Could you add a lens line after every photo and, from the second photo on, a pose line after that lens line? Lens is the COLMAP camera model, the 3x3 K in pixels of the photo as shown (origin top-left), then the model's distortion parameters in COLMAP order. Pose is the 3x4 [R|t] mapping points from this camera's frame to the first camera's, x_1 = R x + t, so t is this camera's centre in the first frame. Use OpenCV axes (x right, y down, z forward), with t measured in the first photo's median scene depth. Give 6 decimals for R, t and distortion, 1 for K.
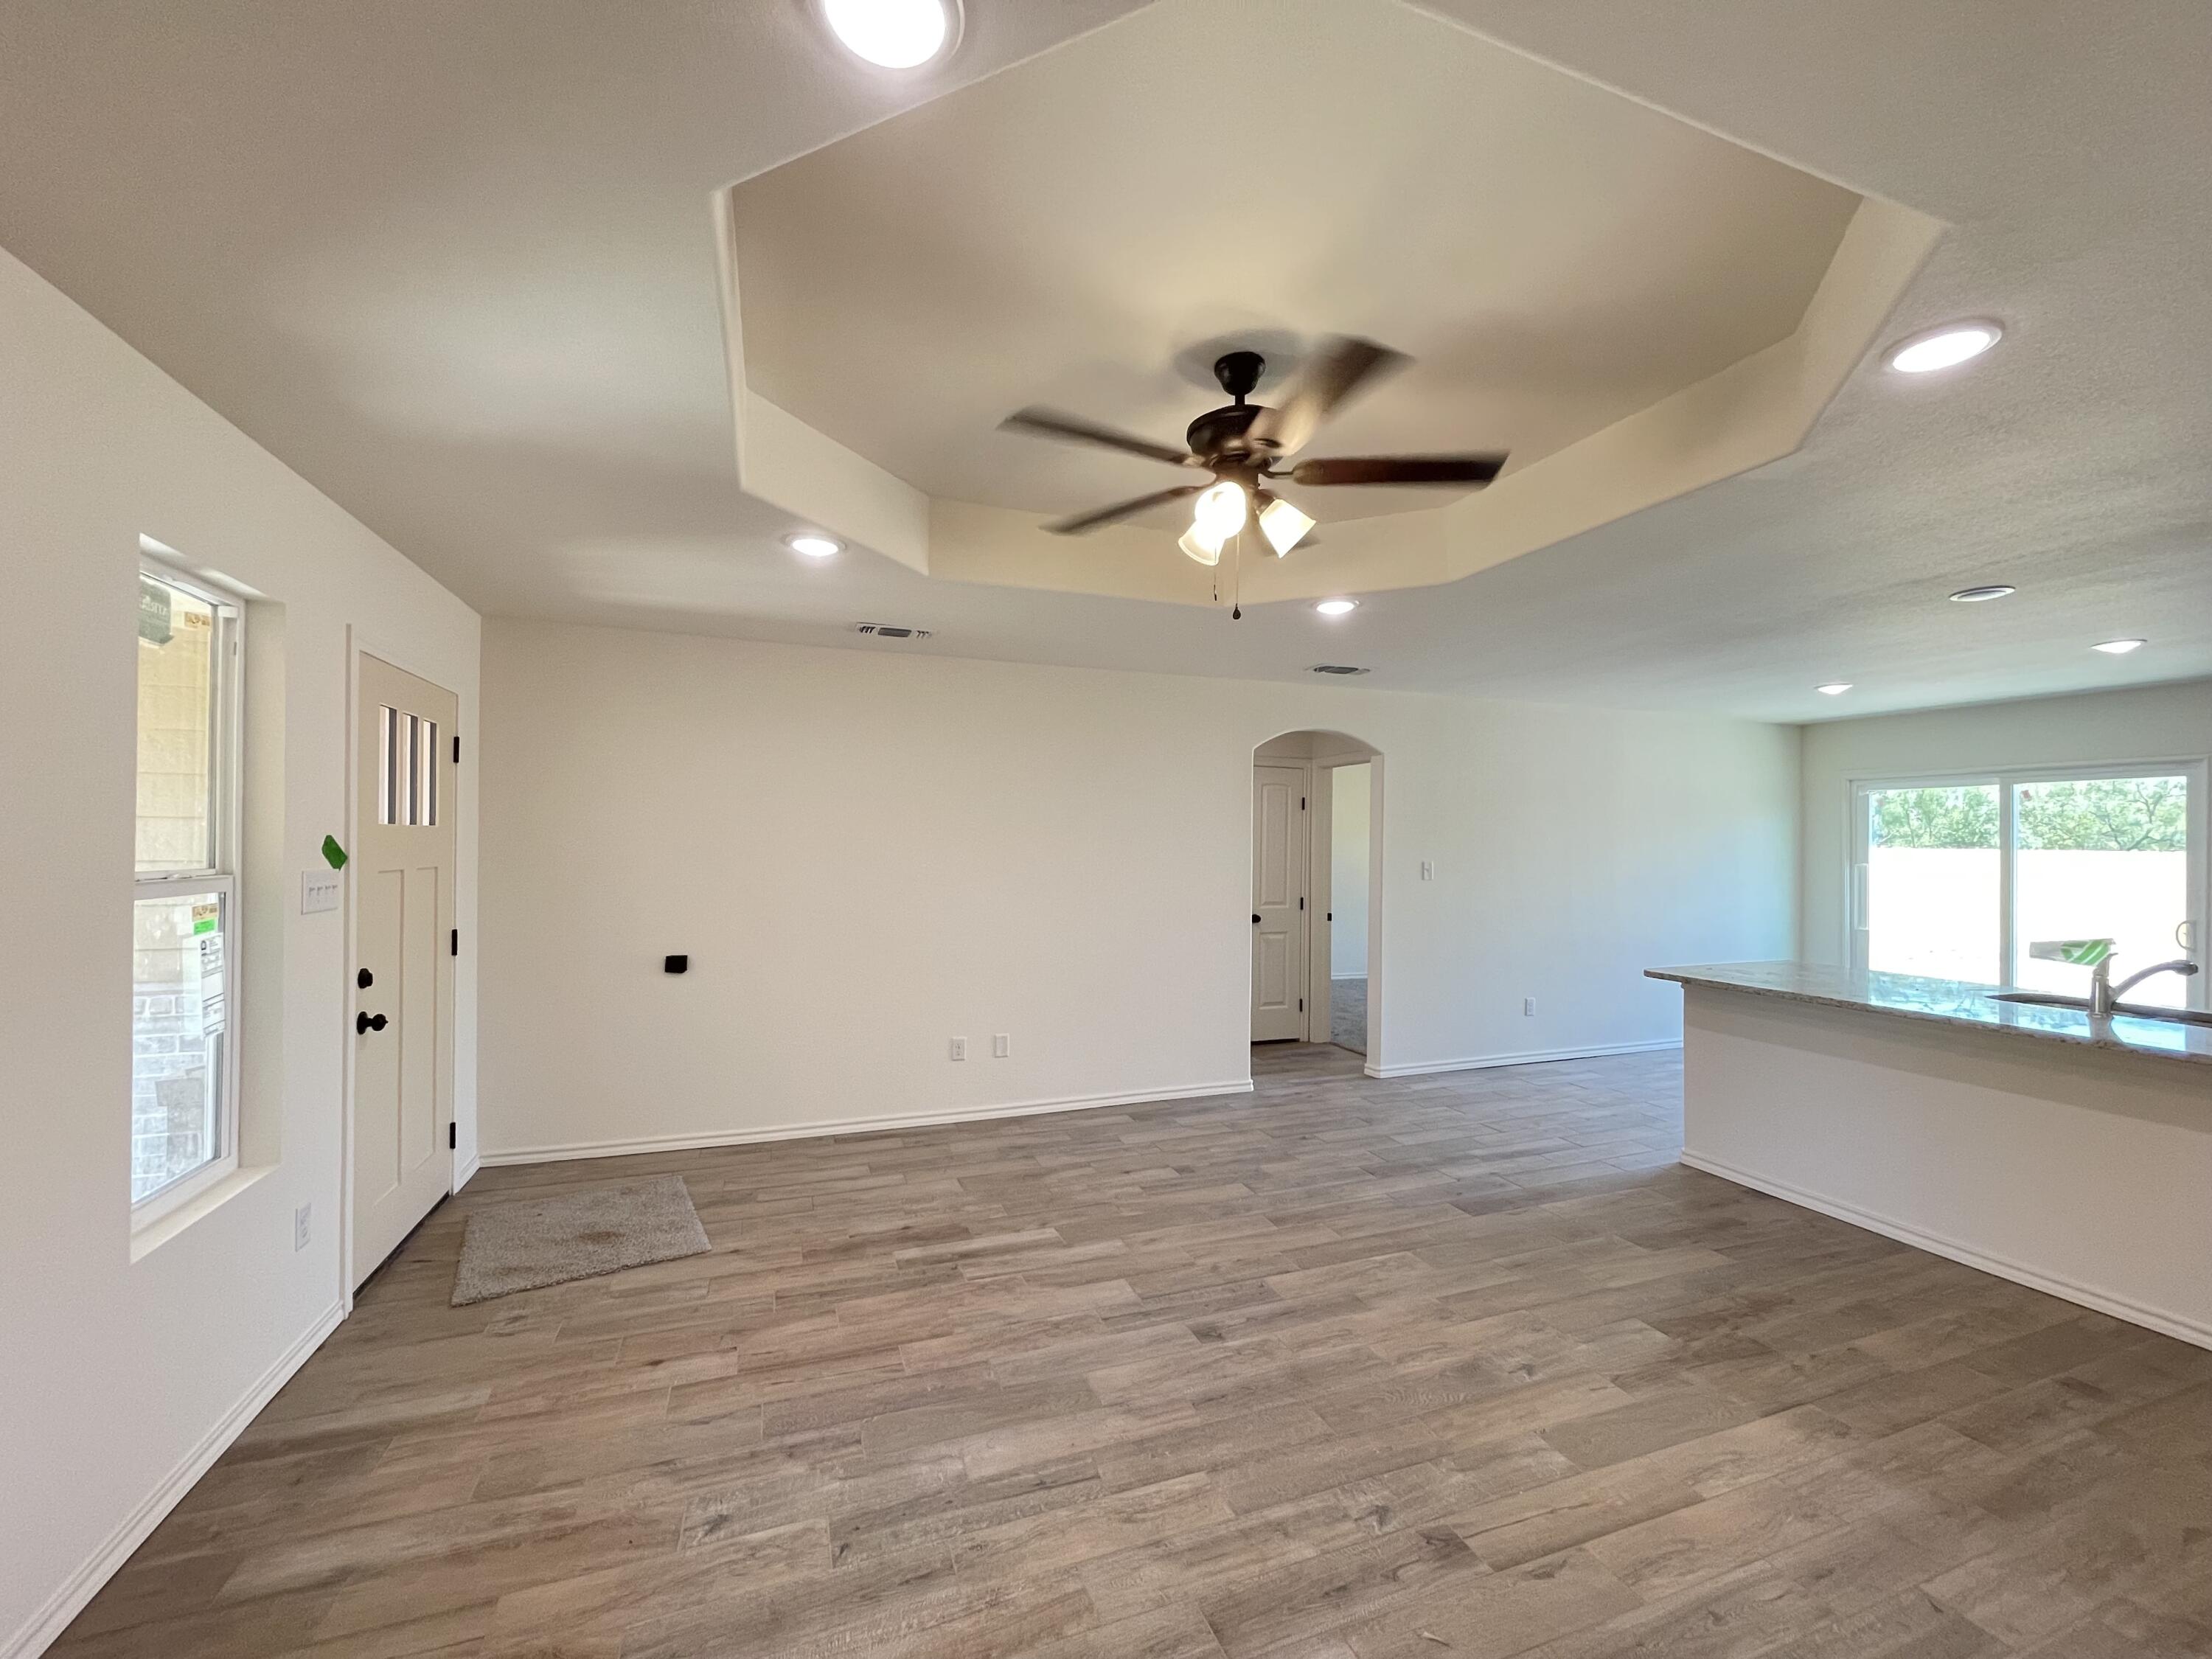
lens RADIAL K [[880.1, 0, 1107.2], [0, 880.1, 846.1], [0, 0, 1]] dist [0.026982, 0.000370]
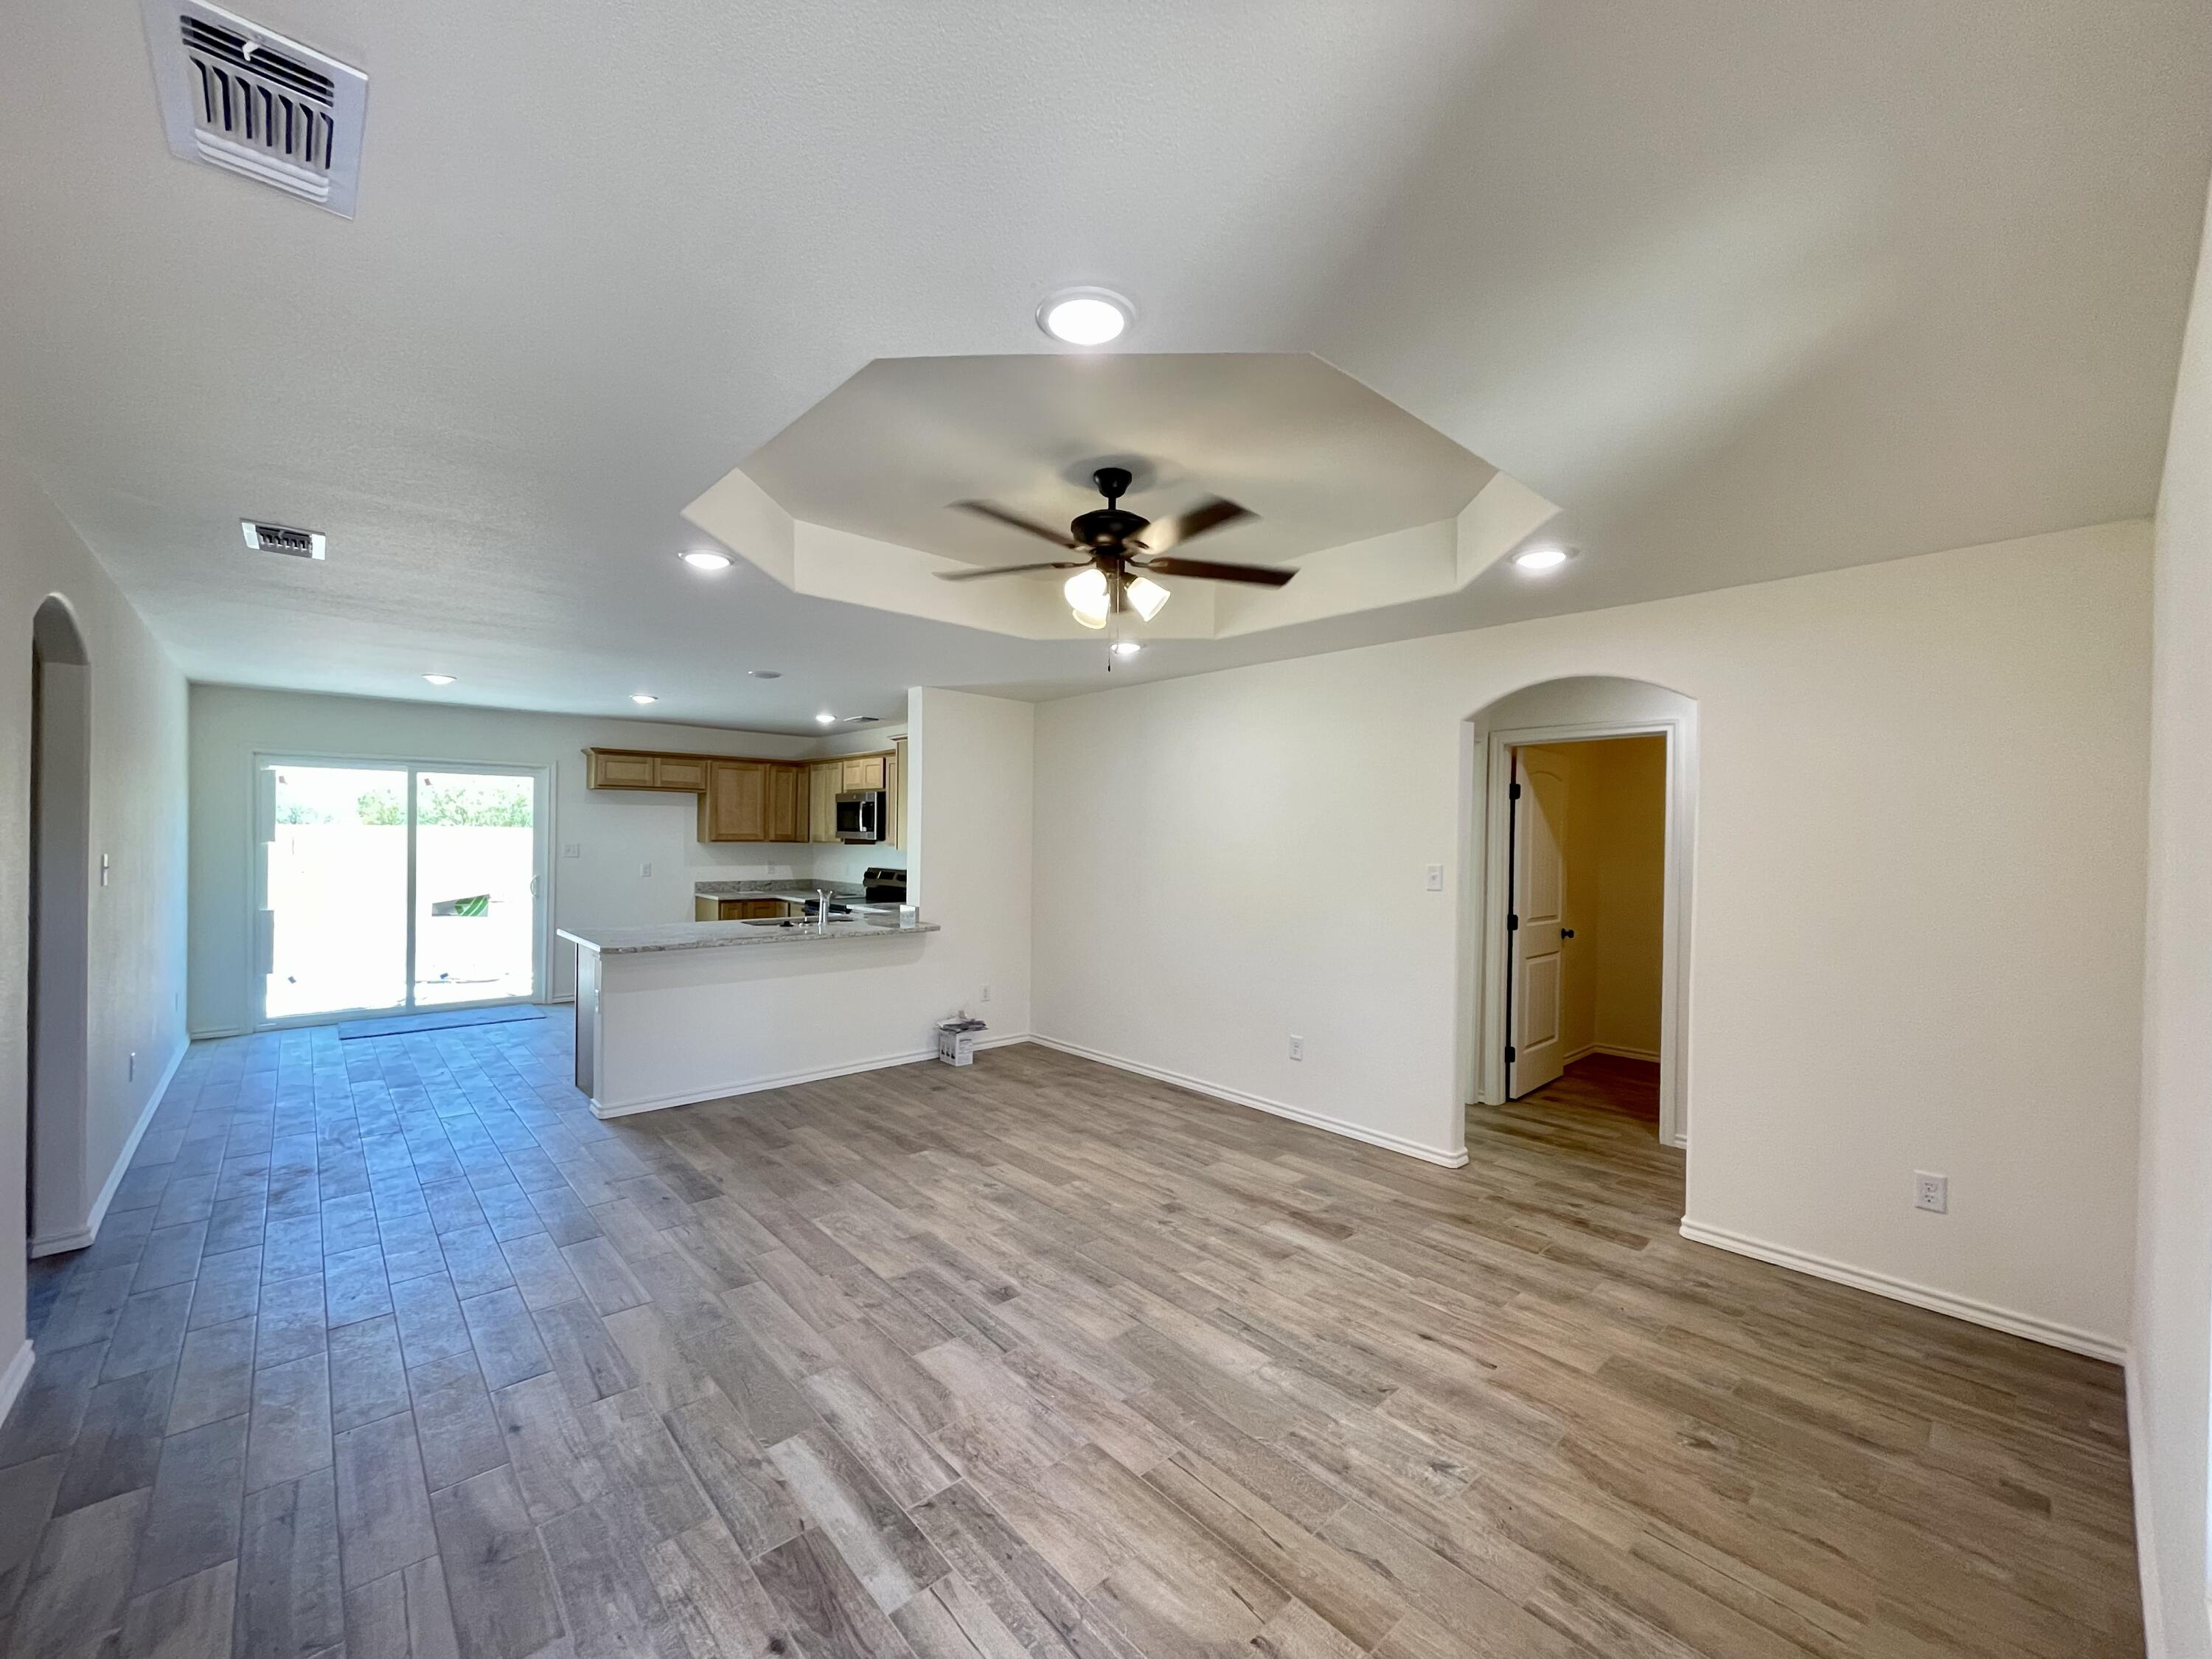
lens RADIAL K [[880.1, 0, 1107.2], [0, 880.1, 846.1], [0, 0, 1]] dist [0.026982, 0.000370]
pose [[-0.365343, -0.018317, 0.930693, -0.951416], [-0.023141, 0.999676, 0.010591, -0.010089], [-0.930585, -0.017668, -0.365648, 1.321639]]
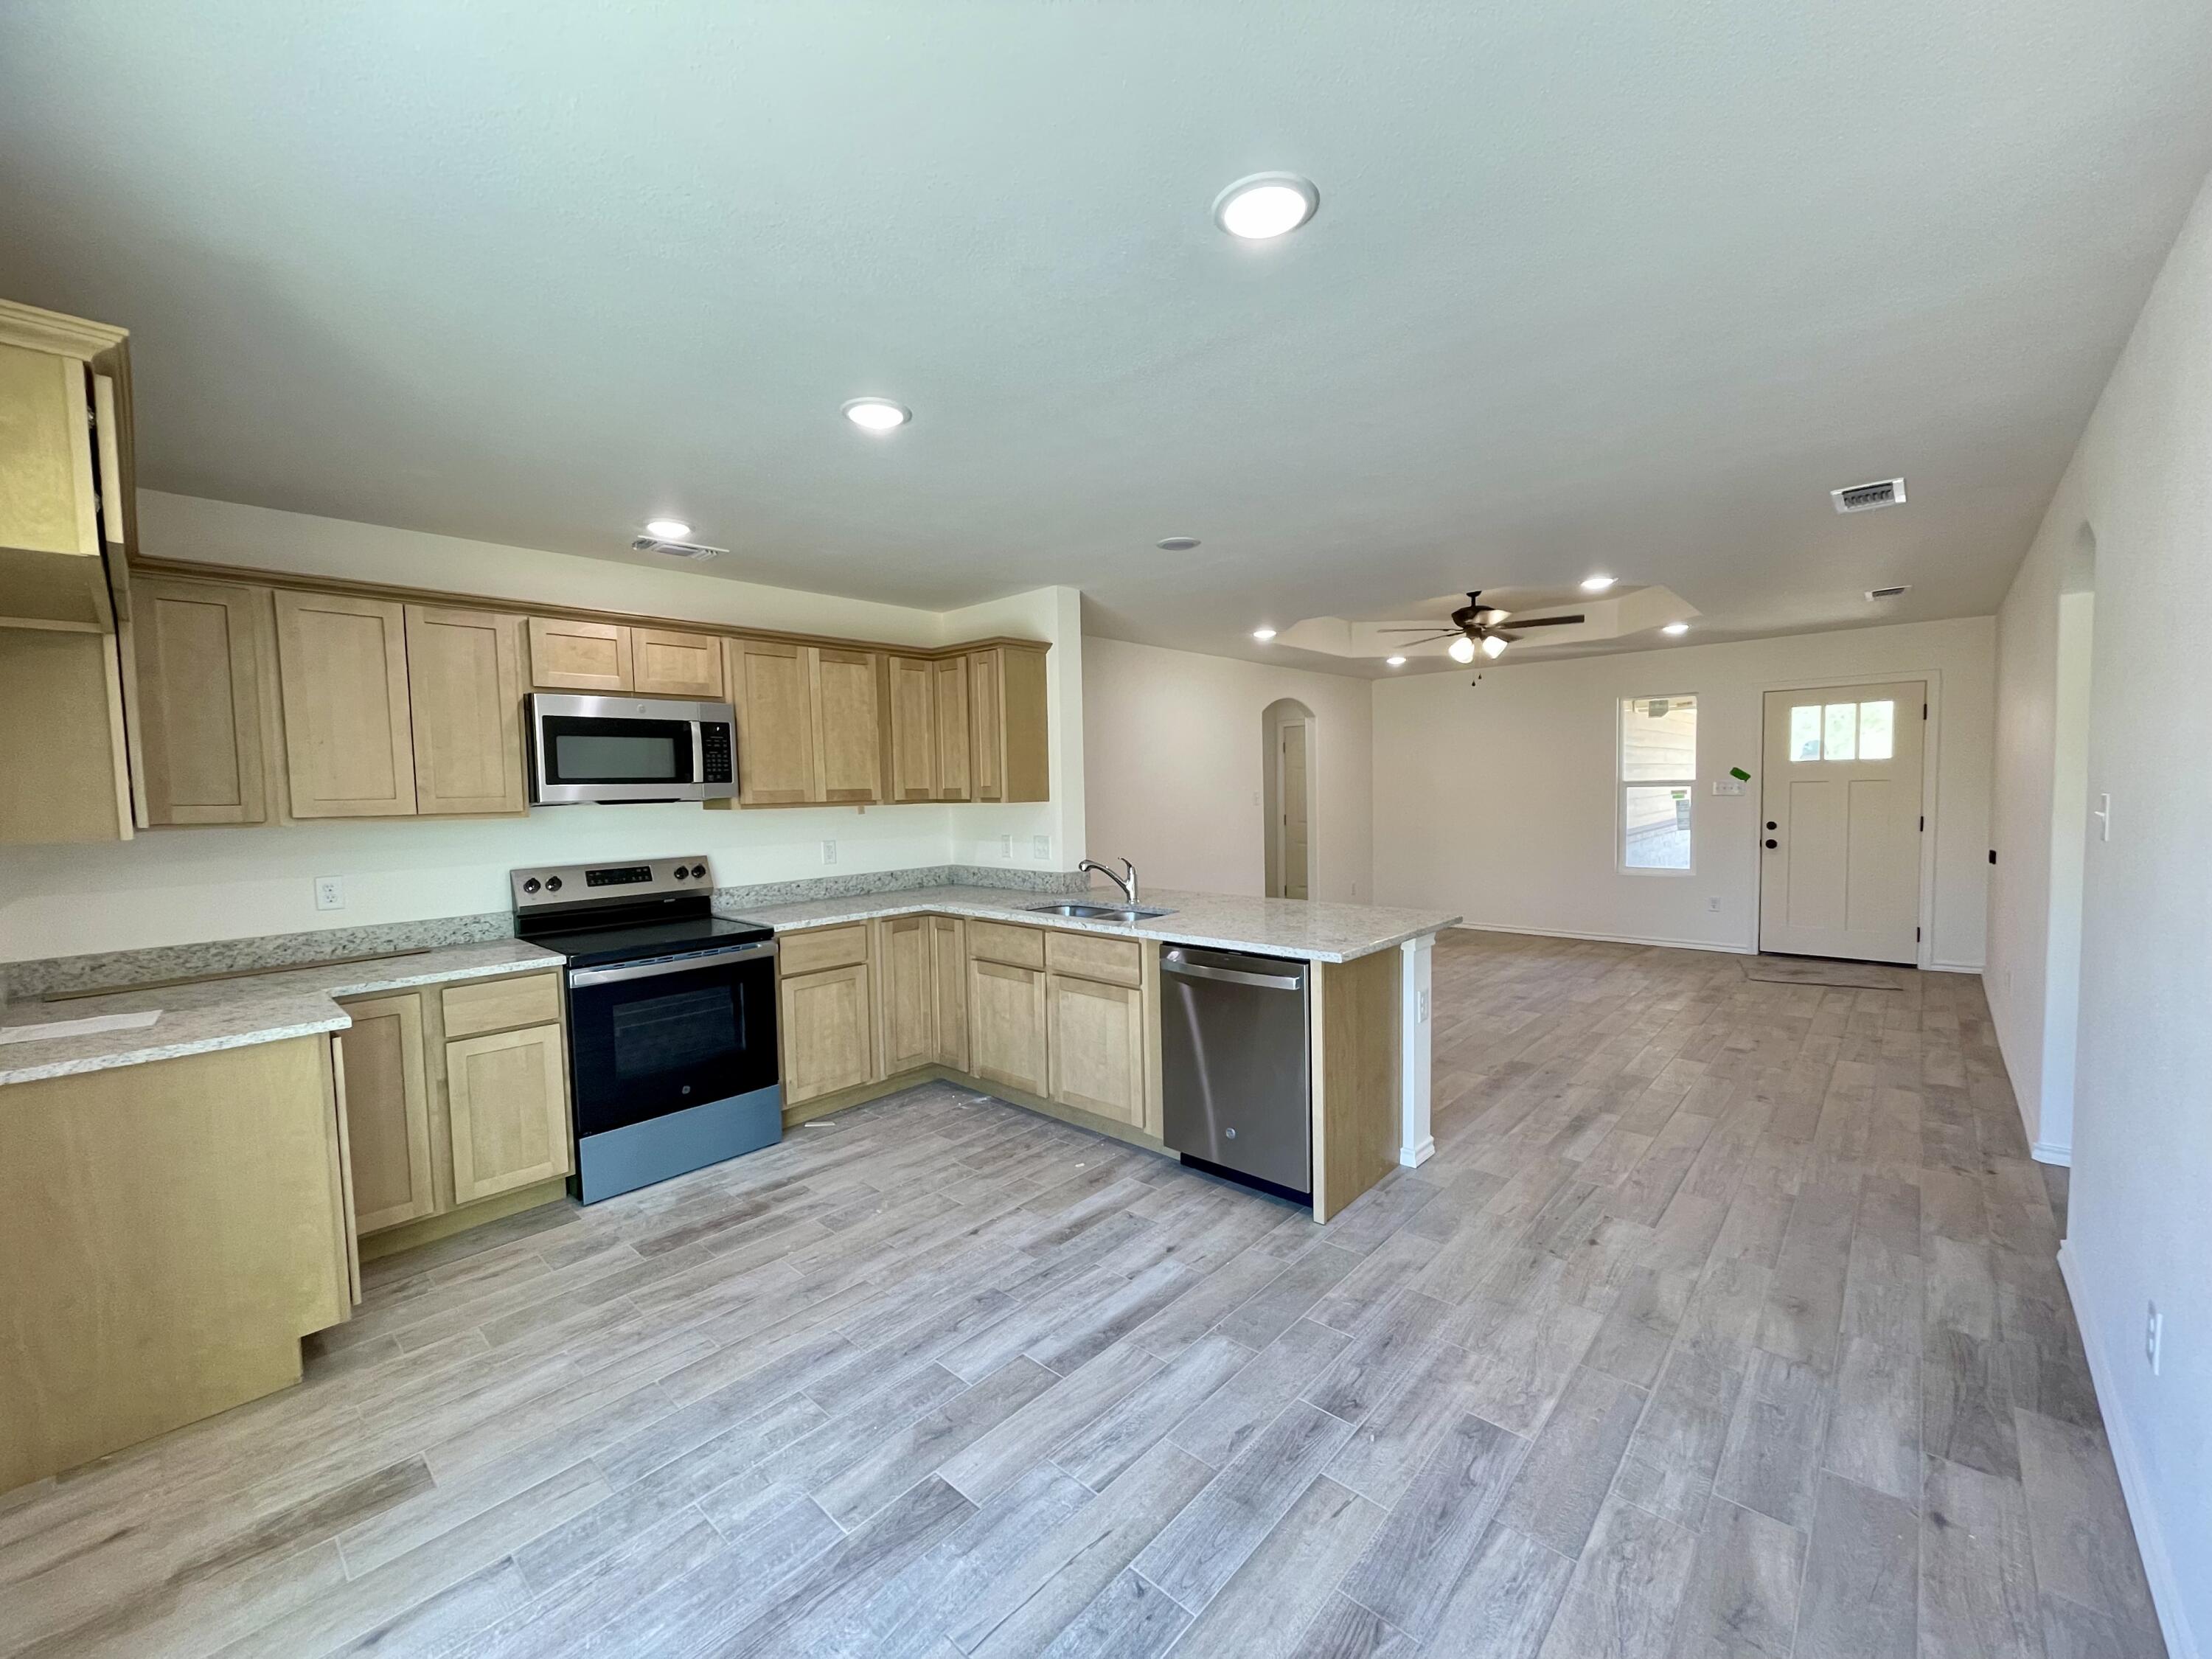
lens RADIAL K [[880.1, 0, 1107.2], [0, 880.1, 846.1], [0, 0, 1]] dist [0.026982, 0.000370]
pose [[-0.891677, 0.044091, -0.450520, 2.063996], [0.018351, 0.997948, 0.061346, 0.017993], [0.452301, 0.046433, -0.890656, 2.554526]]
